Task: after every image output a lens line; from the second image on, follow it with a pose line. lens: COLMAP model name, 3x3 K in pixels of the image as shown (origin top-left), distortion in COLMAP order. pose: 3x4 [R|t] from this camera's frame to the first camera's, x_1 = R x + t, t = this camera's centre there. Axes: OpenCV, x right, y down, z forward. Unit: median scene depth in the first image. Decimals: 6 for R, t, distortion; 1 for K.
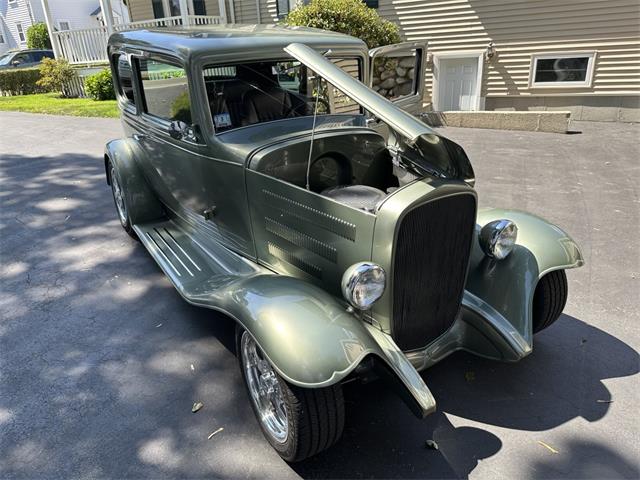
lens RADIAL K [[457.3, 0, 320.0], [0, 457.3, 240.0], [0, 0, 1]] dist [0.000675, -0.003157]
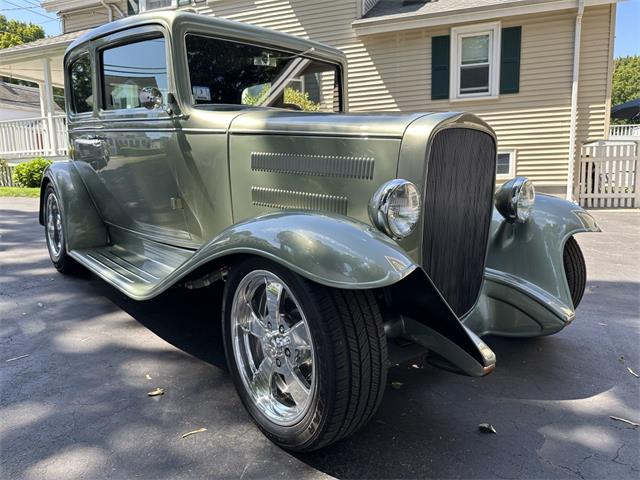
lens RADIAL K [[457.4, 0, 320.0], [0, 457.4, 240.0], [0, 0, 1]] dist [-0.000965, -0.009085]
pose [[0.988954, 0.011047, 0.147807, -0.084039], [0.026721, 0.967593, -0.251097, 0.186845], [-0.145791, 0.252273, 0.956610, 0.132682]]
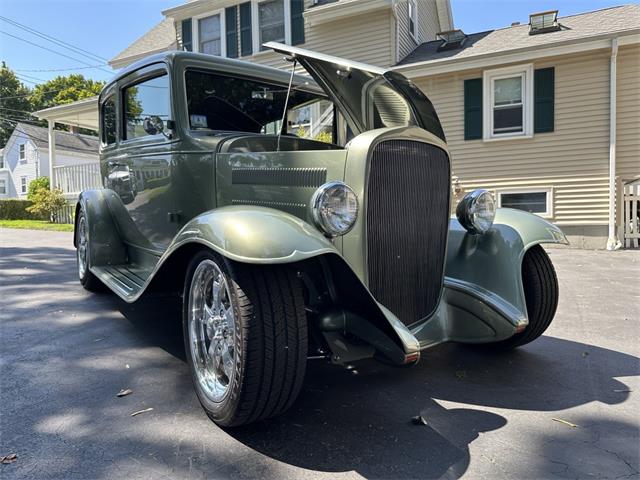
lens RADIAL K [[457.4, 0, 320.0], [0, 457.4, 240.0], [0, 0, 1]] dist [-0.000965, -0.009085]
pose [[0.998653, 0.035109, 0.038208, 0.019553], [-0.019817, 0.938581, -0.344490, 0.245705], [-0.047956, 0.343268, 0.938012, 0.095542]]
